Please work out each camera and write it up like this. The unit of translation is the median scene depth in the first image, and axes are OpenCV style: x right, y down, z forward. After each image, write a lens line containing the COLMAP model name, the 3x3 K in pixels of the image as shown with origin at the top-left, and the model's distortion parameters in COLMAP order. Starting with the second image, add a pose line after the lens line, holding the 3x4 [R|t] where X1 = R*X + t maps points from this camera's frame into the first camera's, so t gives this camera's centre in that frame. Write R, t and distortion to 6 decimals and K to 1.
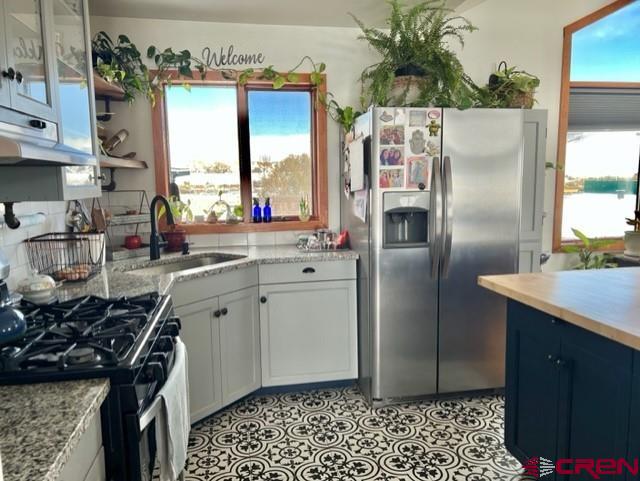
lens RADIAL K [[484.5, 0, 319.9], [0, 484.5, 240.1], [0, 0, 1]] dist [0.037912, -0.048435]
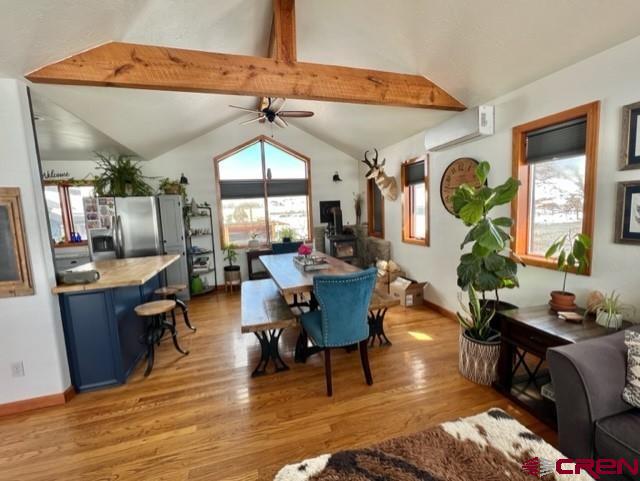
lens RADIAL K [[275.7, 0, 317.5], [0, 275.7, 240.6], [0, 0, 1]] dist [-0.010520, 0.000269]
pose [[0.995081, -0.036381, 0.092141, 1.148649], [0.038214, 0.999104, -0.018209, 0.025869], [-0.091396, 0.021641, 0.995579, -0.525107]]
